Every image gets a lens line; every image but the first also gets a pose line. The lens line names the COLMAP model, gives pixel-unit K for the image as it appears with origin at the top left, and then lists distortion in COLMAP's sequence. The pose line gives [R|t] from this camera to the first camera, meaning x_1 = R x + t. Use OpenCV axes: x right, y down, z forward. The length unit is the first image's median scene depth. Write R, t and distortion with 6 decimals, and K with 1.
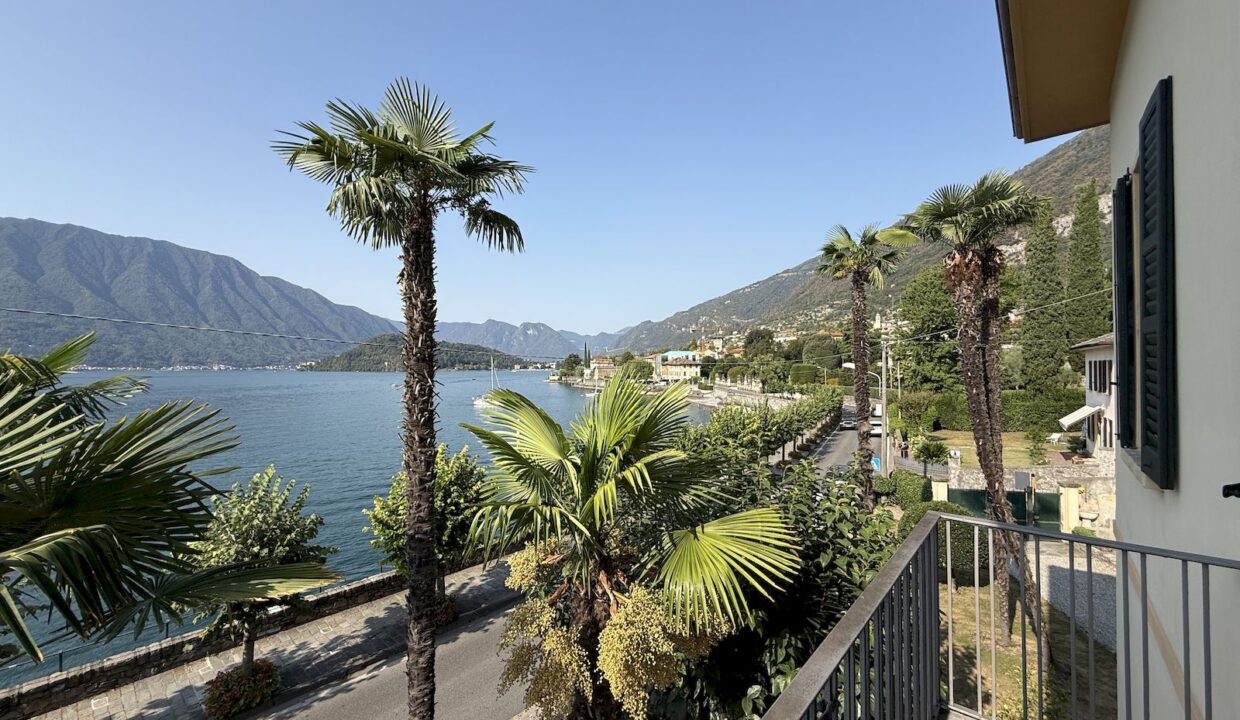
lens RADIAL K [[495.8, 0, 617.9], [0, 495.8, 362.4], [0, 0, 1]] dist [-0.000609, 0.000313]
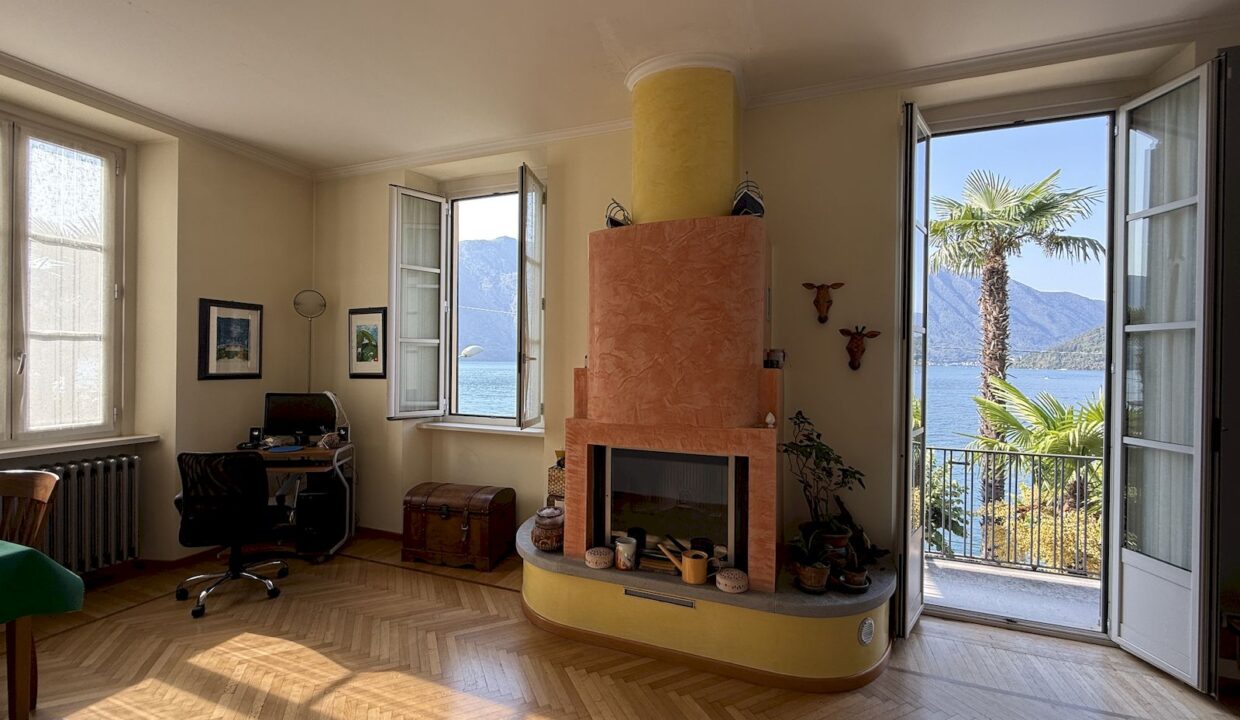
lens RADIAL K [[495.8, 0, 617.9], [0, 495.8, 362.4], [0, 0, 1]] dist [-0.000609, 0.000313]
pose [[0.339564, 0.010157, -0.940528, 0.508426], [-0.002826, 0.999948, 0.009779, -0.005088], [0.940579, -0.000663, 0.339575, -0.431503]]
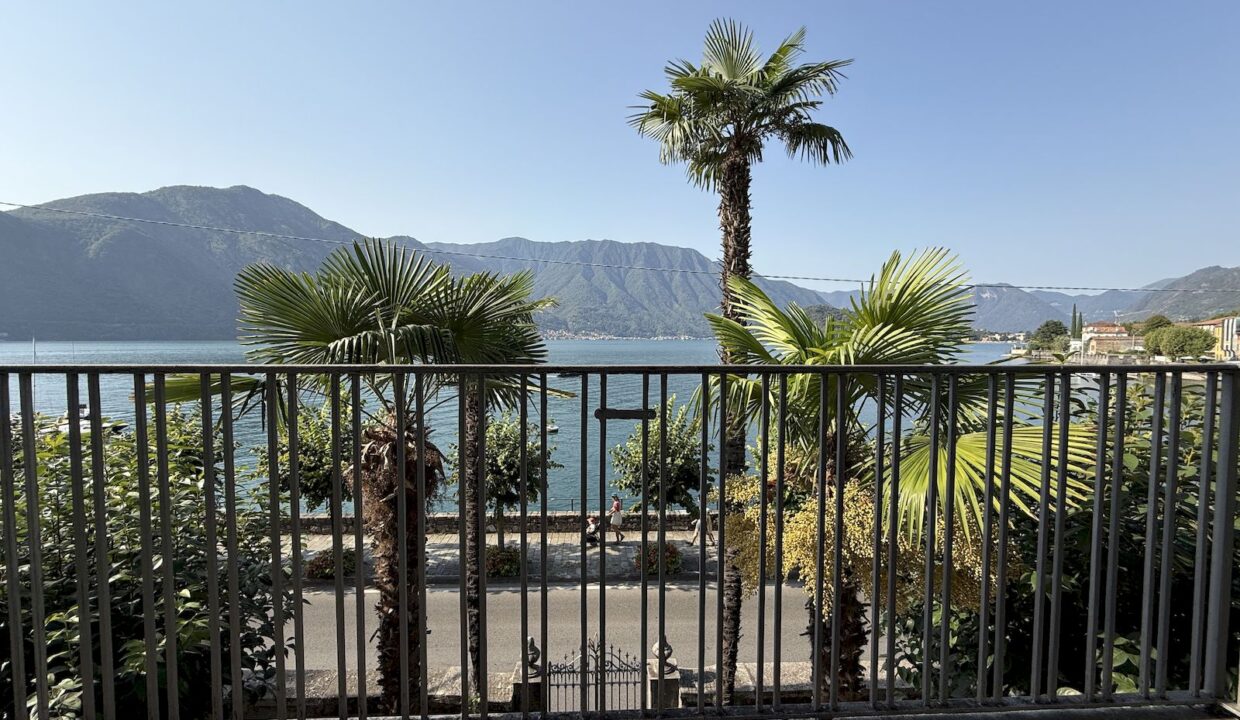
lens RADIAL K [[495.8, 0, 617.9], [0, 495.8, 362.4], [0, 0, 1]] dist [-0.000609, 0.000313]
pose [[0.688642, 0.039532, -0.724024, 0.202008], [0.003018, 0.998348, 0.057380, 0.096150], [0.725096, -0.041699, 0.687385, 0.052196]]
